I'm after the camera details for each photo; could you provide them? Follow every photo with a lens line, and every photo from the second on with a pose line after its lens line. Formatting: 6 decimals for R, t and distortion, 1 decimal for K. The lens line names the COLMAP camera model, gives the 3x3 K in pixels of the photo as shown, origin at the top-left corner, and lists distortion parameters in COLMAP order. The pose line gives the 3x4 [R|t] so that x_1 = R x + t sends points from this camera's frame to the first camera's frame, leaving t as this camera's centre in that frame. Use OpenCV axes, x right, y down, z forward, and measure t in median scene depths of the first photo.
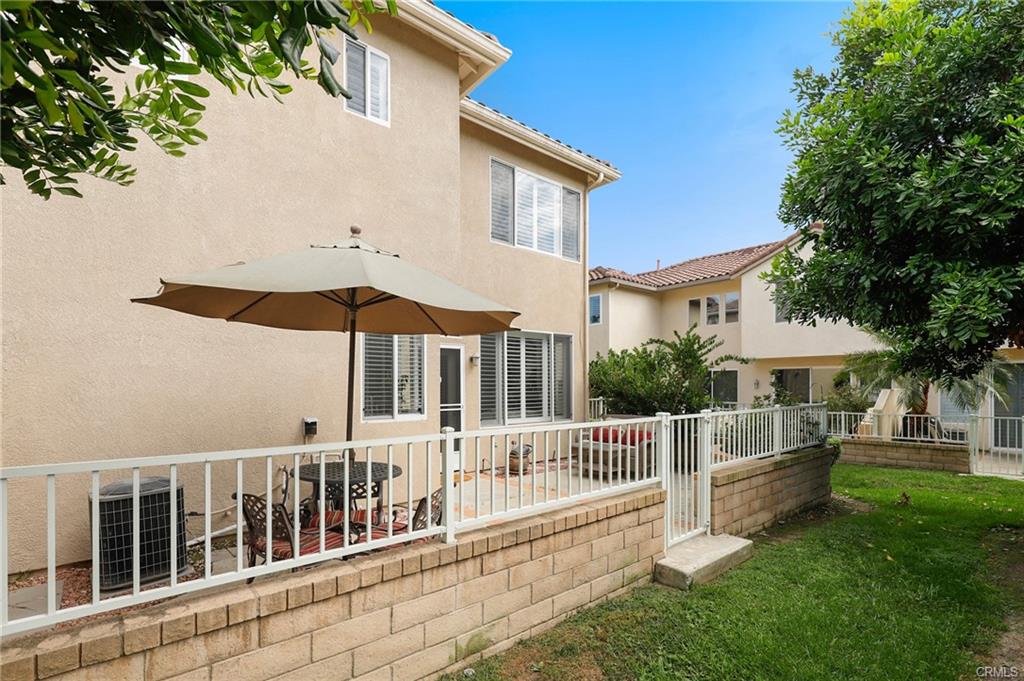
lens RADIAL K [[466.7, 0, 520.4], [0, 466.7, 387.7], [0, 0, 1]] dist [0.003348, -0.001866]
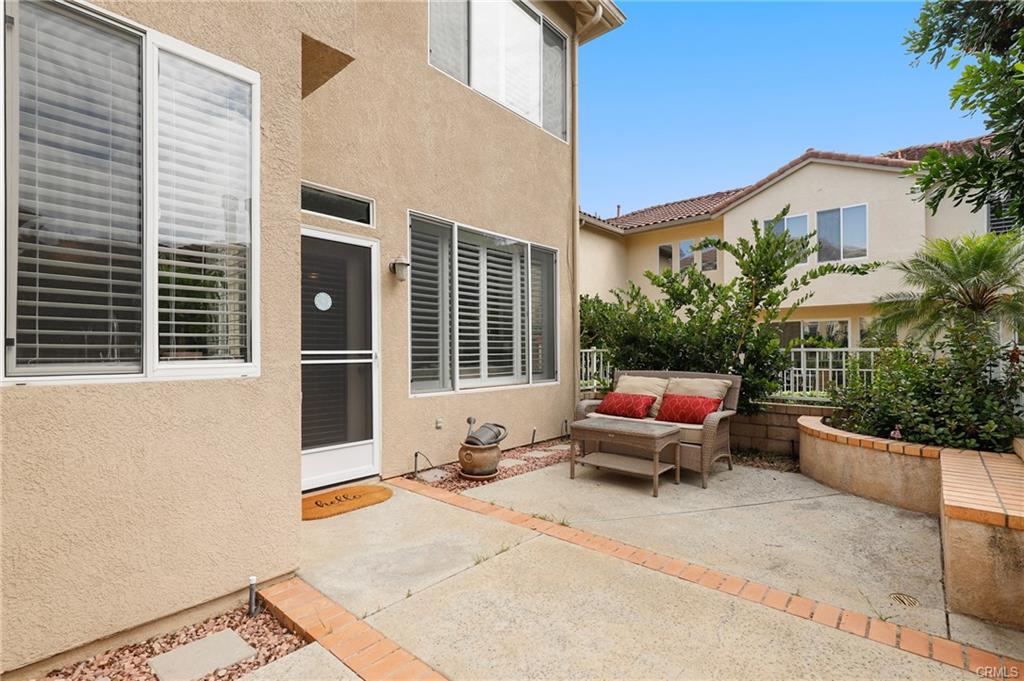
lens RADIAL K [[466.7, 0, 525.4], [0, 466.7, 348.4], [0, 0, 1]] dist [0.003348, -0.001866]
pose [[0.989819, 0.000613, 0.142328, -0.028052], [0.000927, 0.999942, -0.010756, 0.033918], [-0.142326, 0.010778, 0.989761, 0.403769]]
